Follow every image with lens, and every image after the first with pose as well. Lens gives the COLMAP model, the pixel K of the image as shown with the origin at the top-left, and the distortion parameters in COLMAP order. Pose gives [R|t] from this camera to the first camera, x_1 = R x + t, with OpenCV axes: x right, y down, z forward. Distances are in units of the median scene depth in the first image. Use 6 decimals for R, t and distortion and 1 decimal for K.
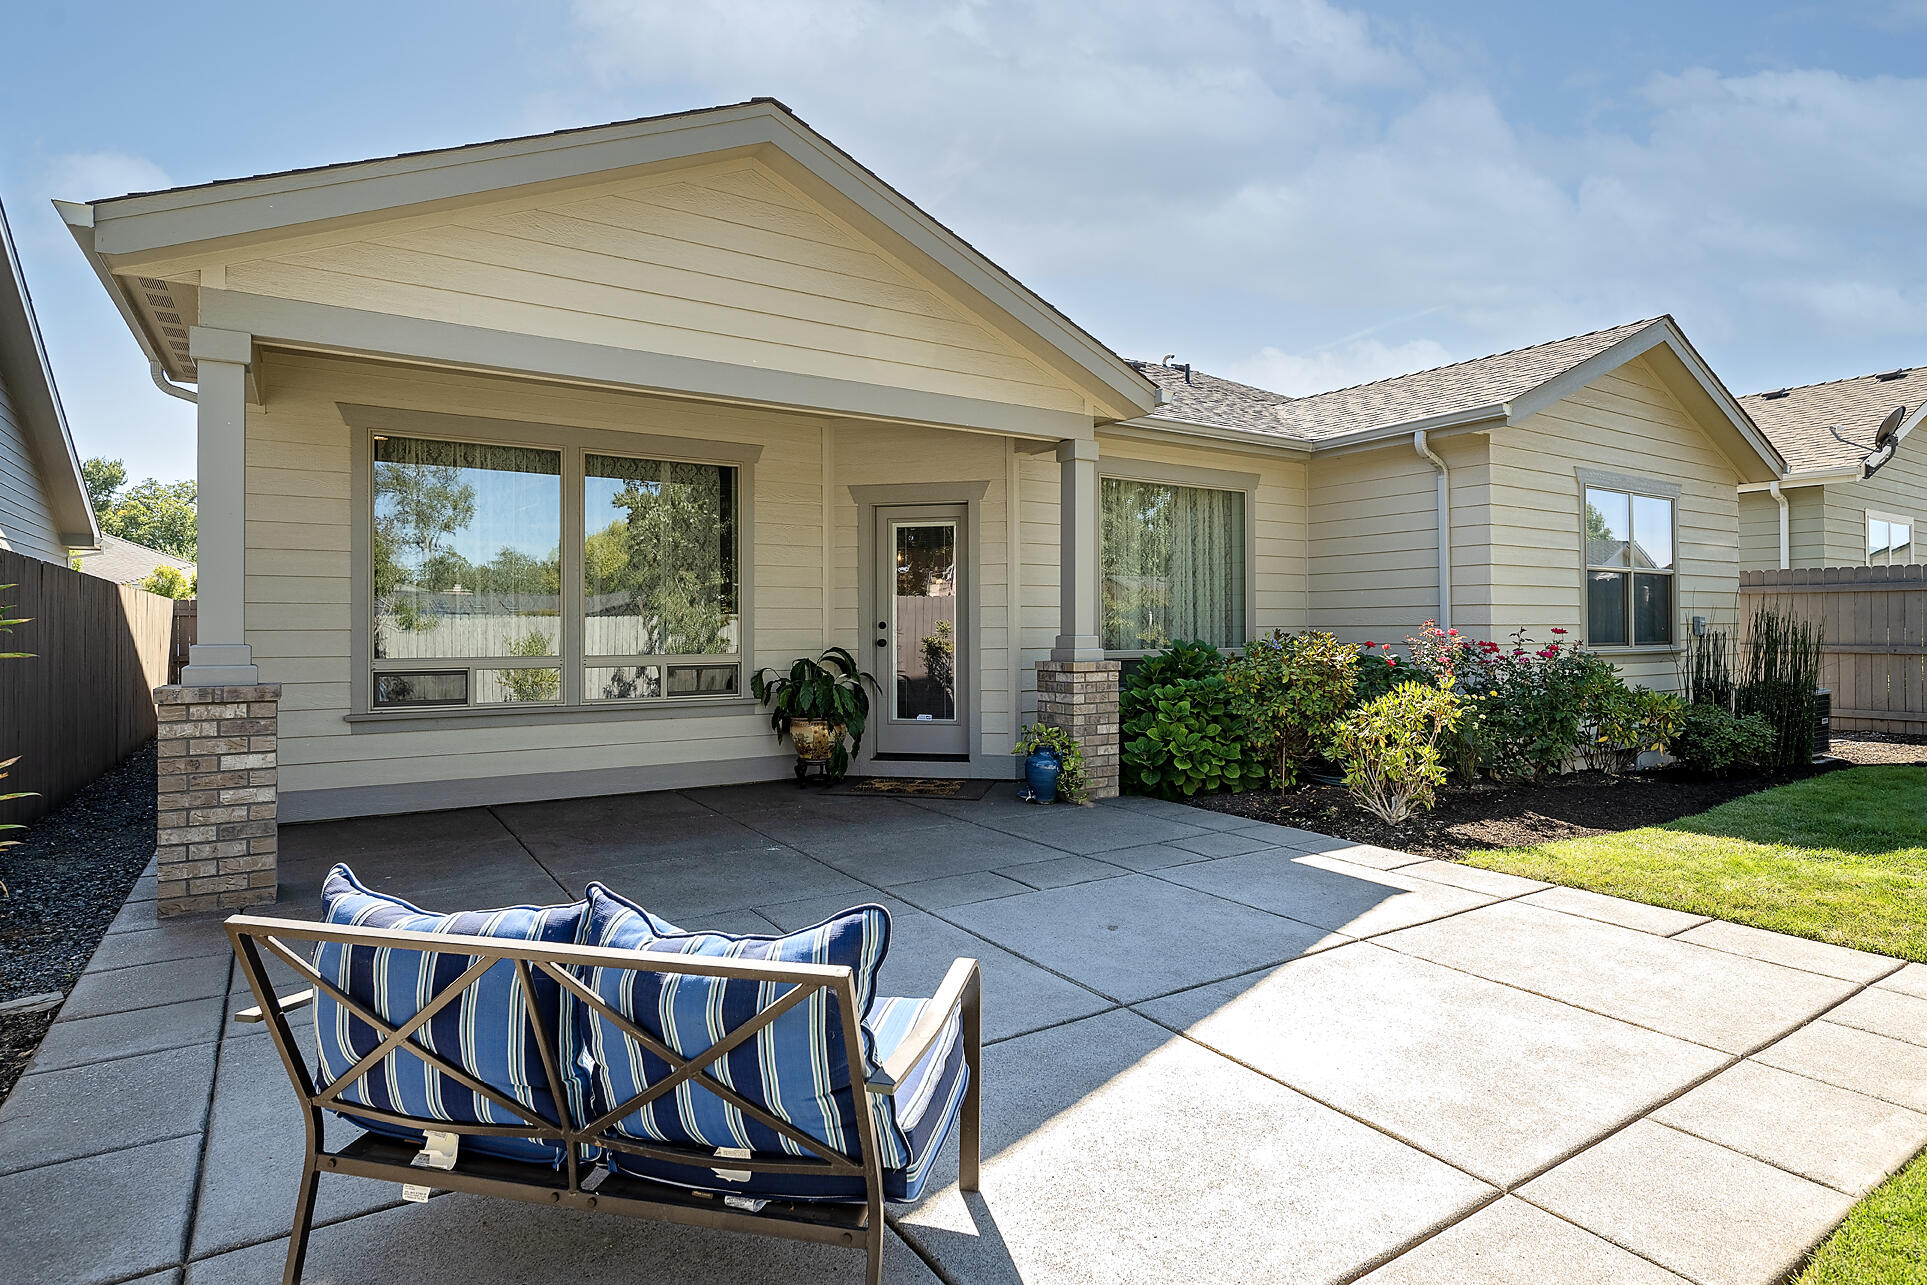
lens RADIAL K [[999.6, 0, 934.2], [0, 999.6, 617.7], [0, 0, 1]] dist [0.004218, 0.000202]
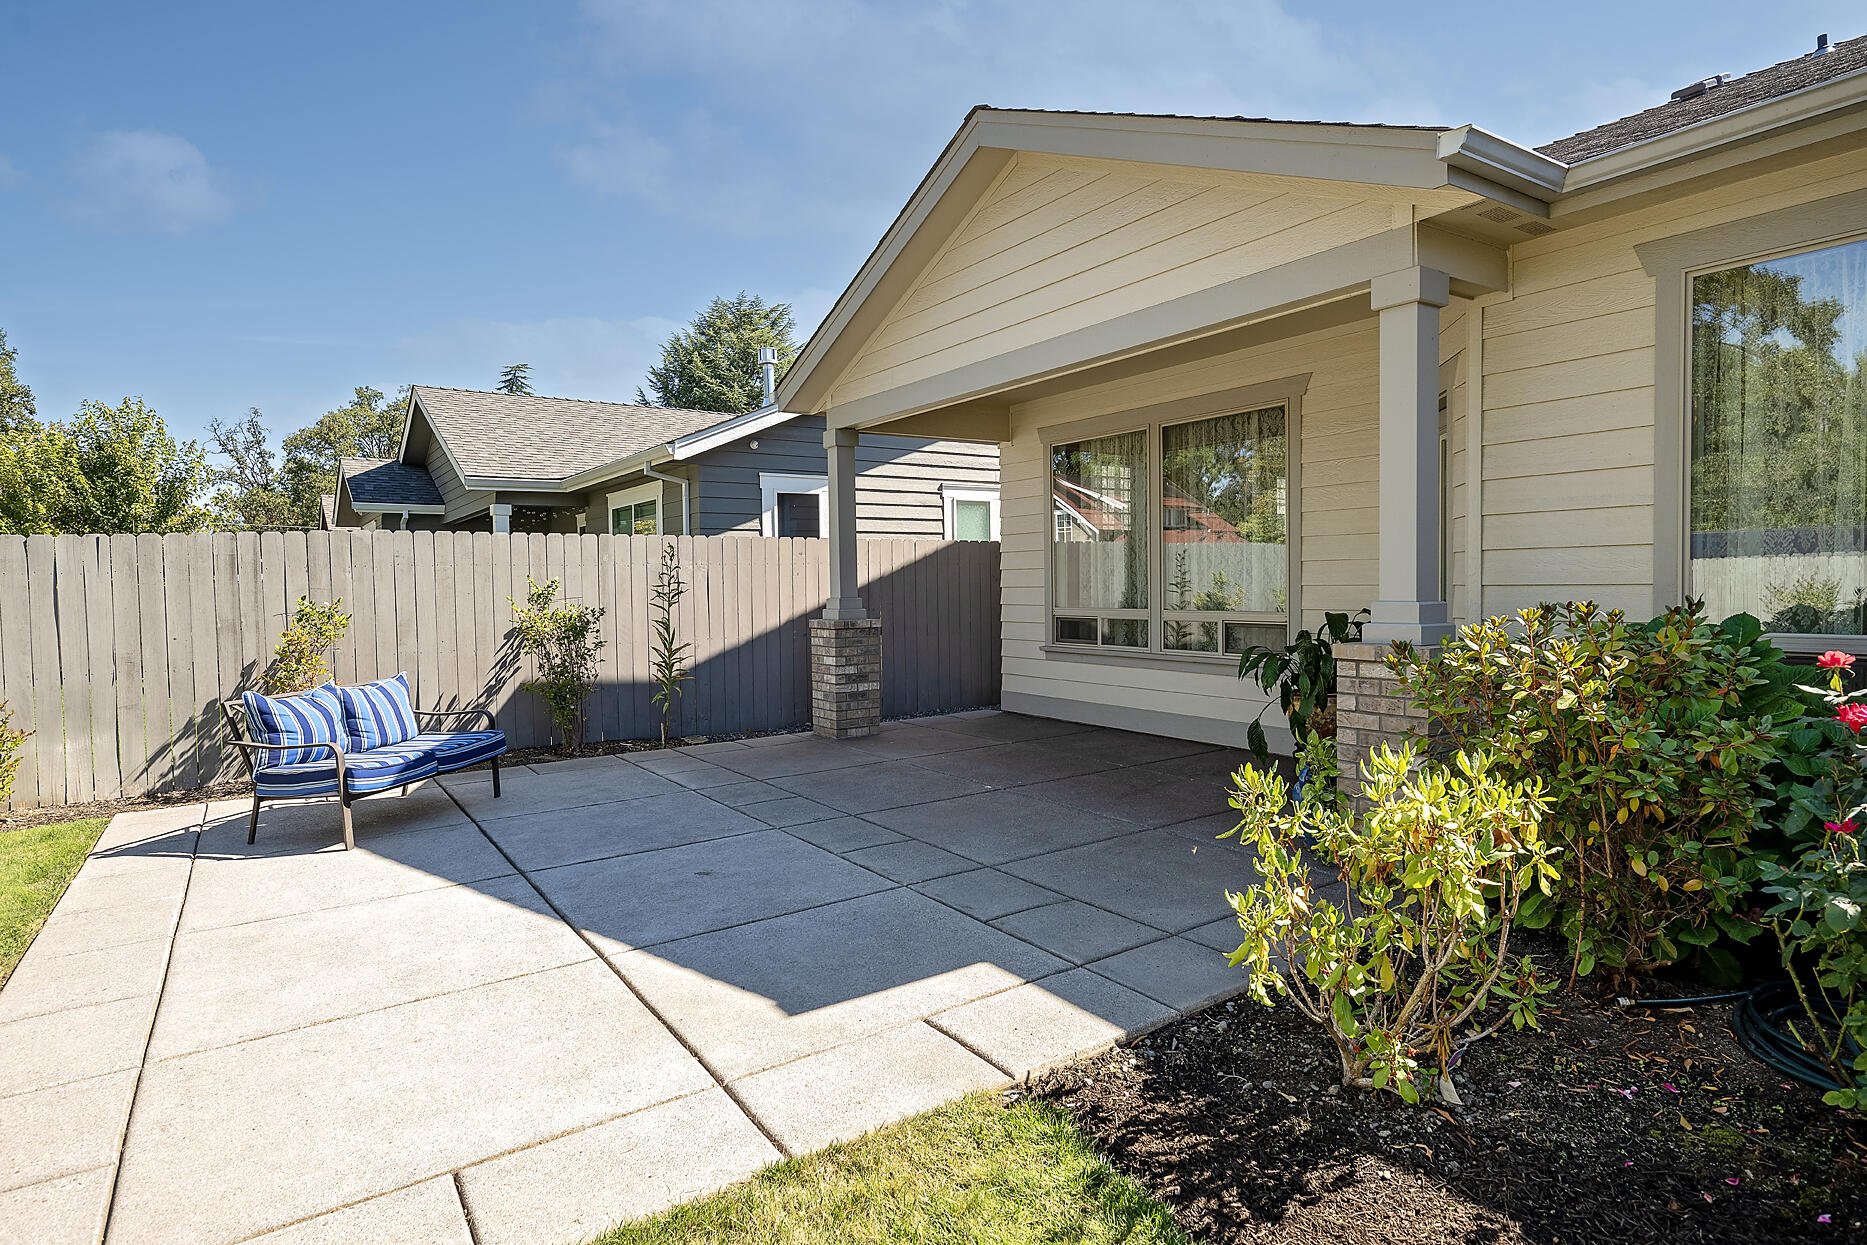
lens RADIAL K [[978.0, 0, 949.8], [0, 978.0, 604.3], [0, 0, 1]] dist [-0.001019, 0.001034]
pose [[0.048376, 0.026257, -0.998484, 0.707700], [0.026738, 0.999262, 0.027573, -0.002997], [0.998471, -0.028031, 0.047638, 0.696416]]
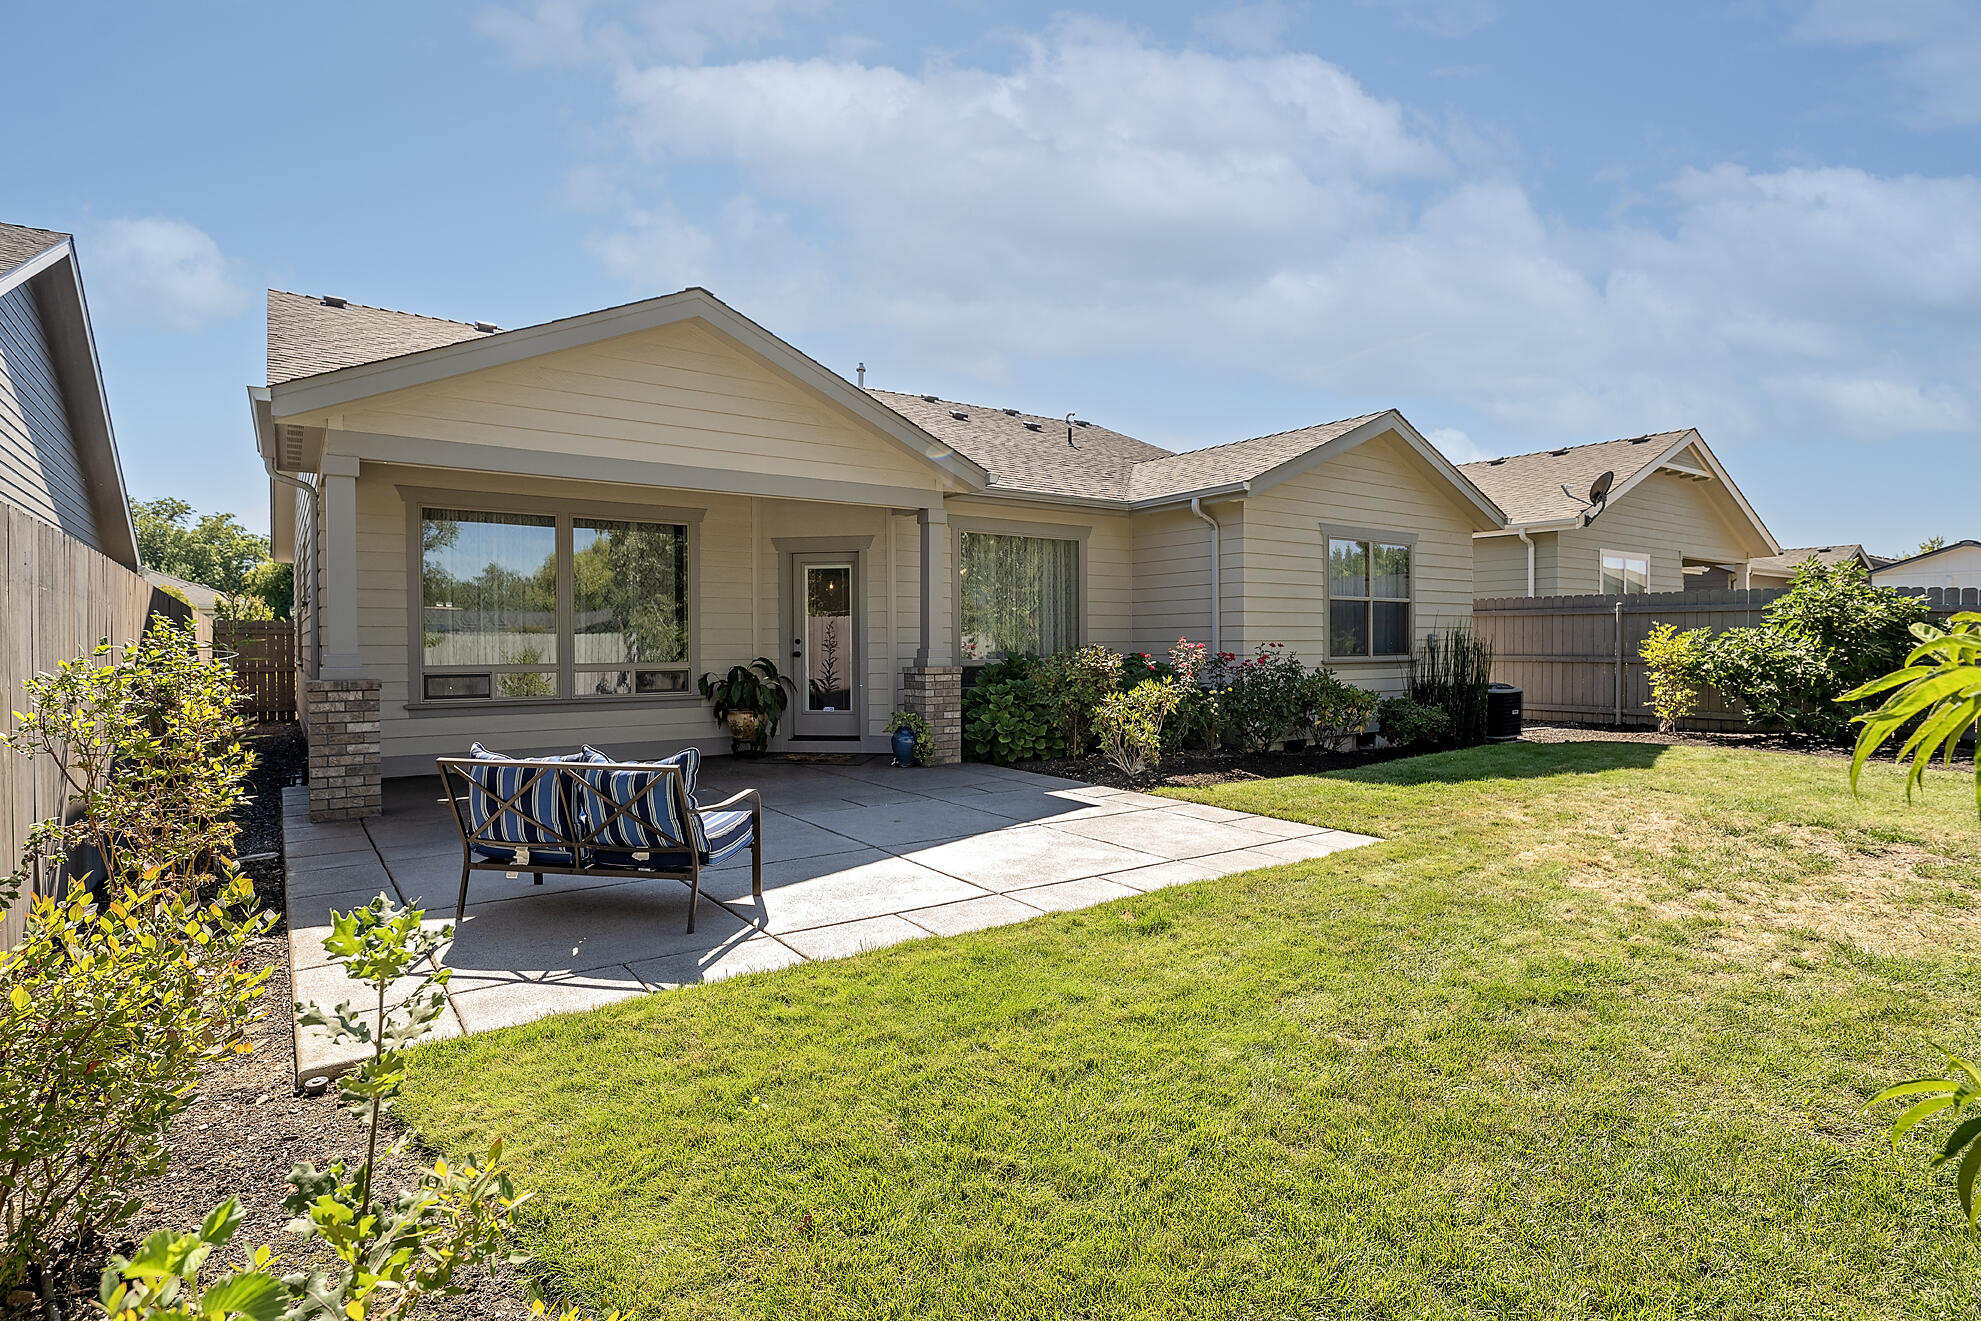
lens RADIAL K [[1024.0, 0, 980.1], [0, 1024.0, 663.7], [0, 0, 1]] dist [0.002707, 0.002201]
pose [[0.998982, -0.001658, 0.045073, 0.144494], [0.000294, 0.999542, 0.030250, -0.004464], [-0.045102, -0.030206, 0.998526, -0.433307]]
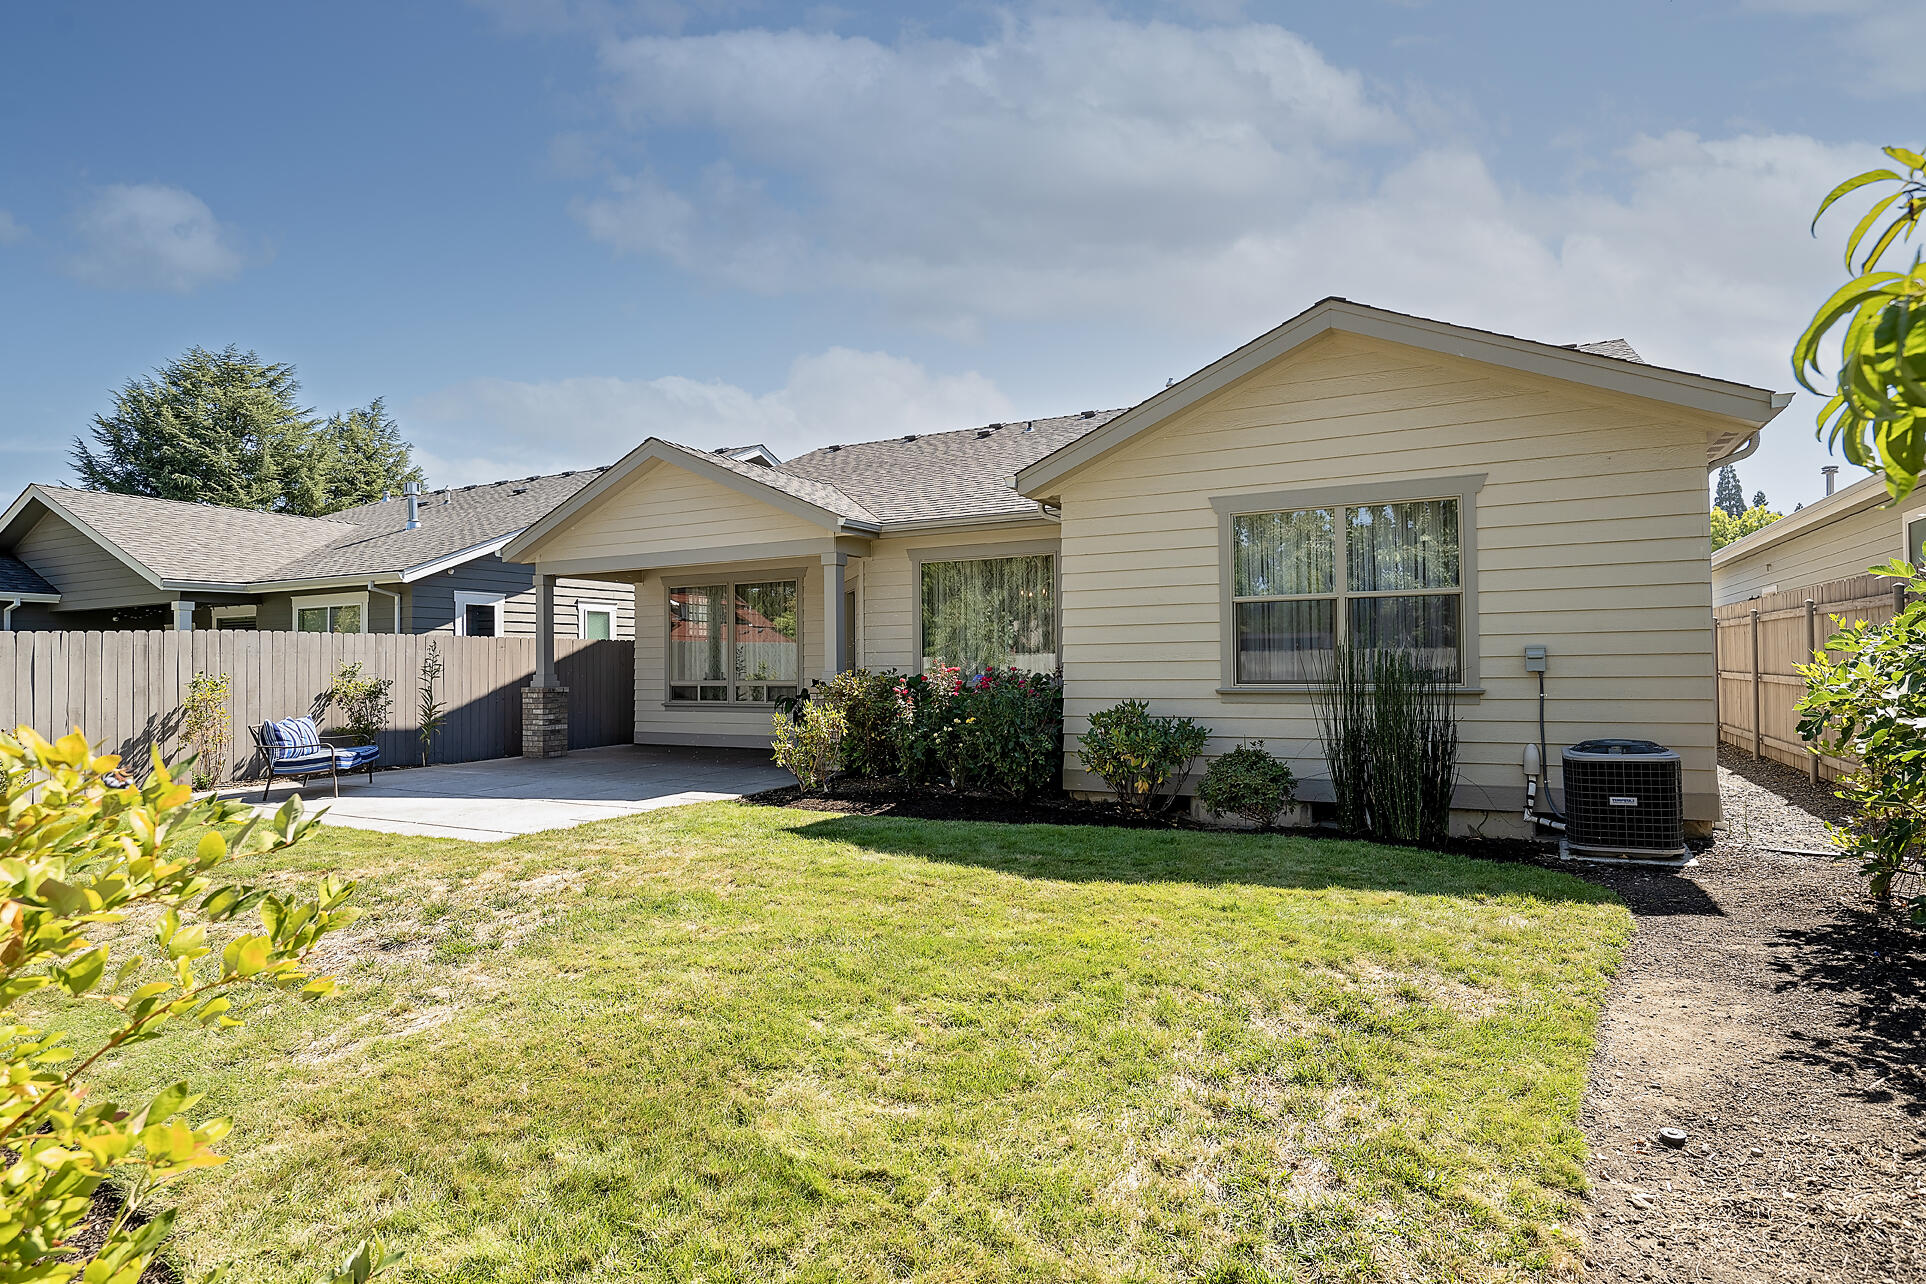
lens RADIAL K [[995.6, 0, 952.9], [0, 995.6, 645.1], [0, 0, 1]] dist [0.002707, 0.002201]
pose [[0.490410, -0.019248, -0.871279, 1.644875], [0.020038, 0.999741, -0.010808, -0.002929], [0.871262, -0.012159, 0.490668, 0.370413]]
